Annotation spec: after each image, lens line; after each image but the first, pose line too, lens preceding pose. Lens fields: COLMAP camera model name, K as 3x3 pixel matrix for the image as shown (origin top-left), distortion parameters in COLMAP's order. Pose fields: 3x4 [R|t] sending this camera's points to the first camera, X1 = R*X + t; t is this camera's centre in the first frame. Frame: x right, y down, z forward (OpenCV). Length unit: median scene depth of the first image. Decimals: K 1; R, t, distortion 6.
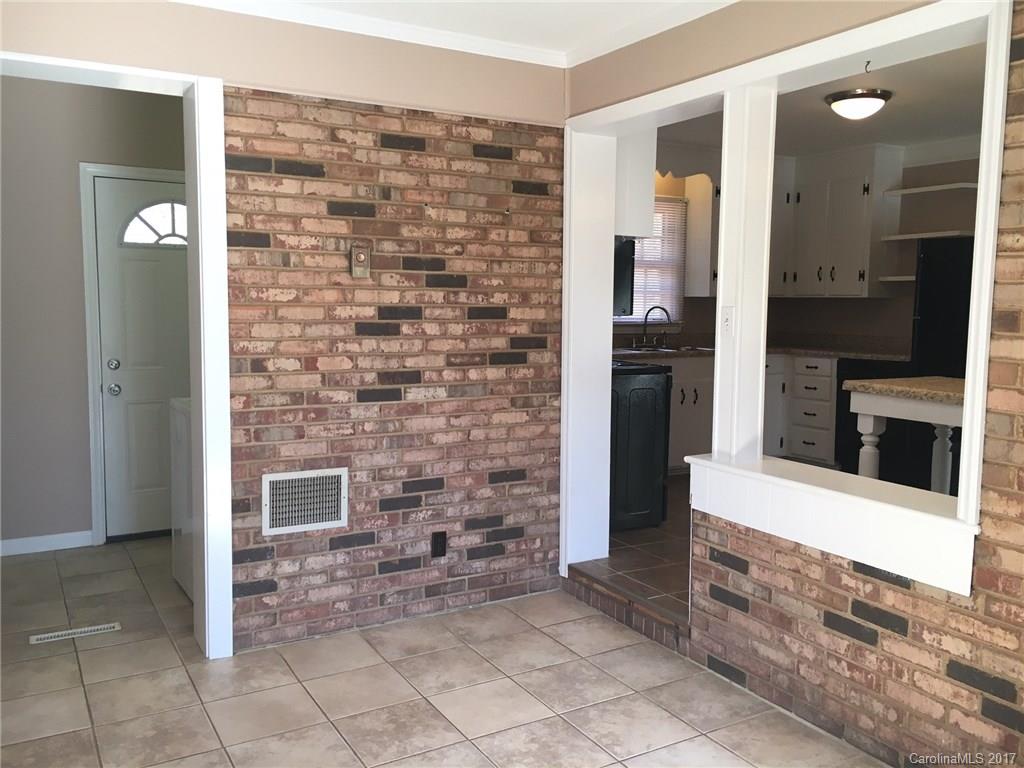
lens RADIAL K [[865.4, 0, 514.5], [0, 865.4, 378.9], [0, 0, 1]] dist [0.063599, -0.071741]
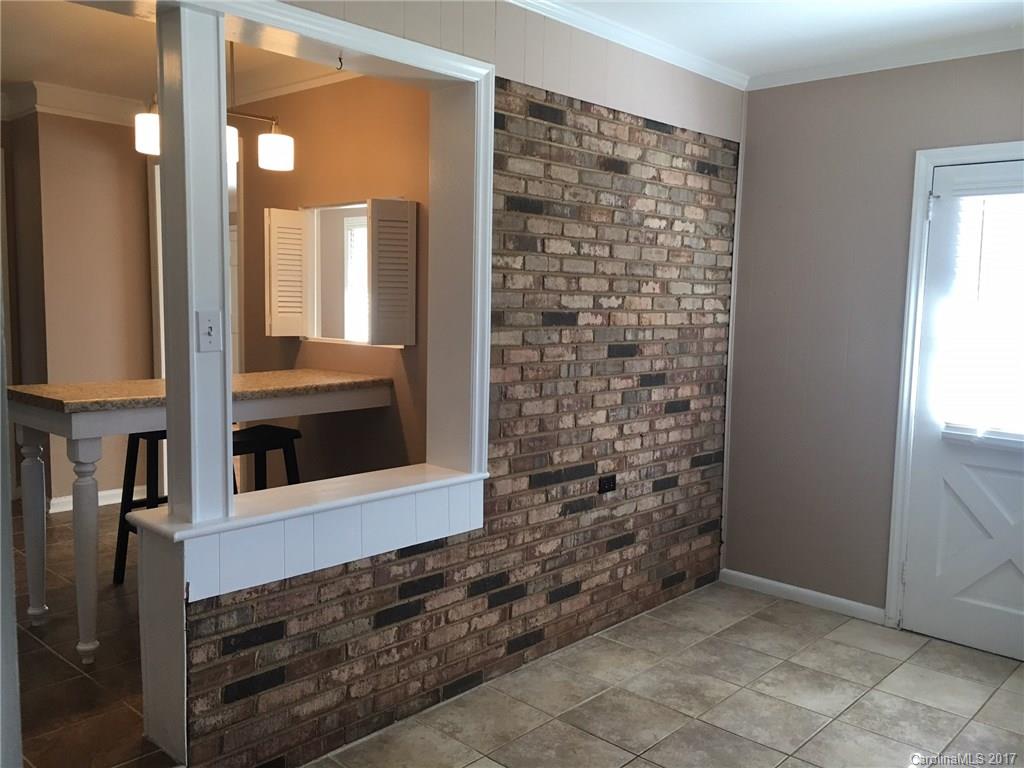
lens RADIAL K [[865.4, 0, 509.7], [0, 865.4, 384.2], [0, 0, 1]] dist [0.063599, -0.071741]
pose [[-0.290775, -0.111664, 0.950253, -0.467798], [0.066106, 0.988448, 0.136381, -0.091933], [-0.954505, 0.102474, -0.280035, 0.859453]]
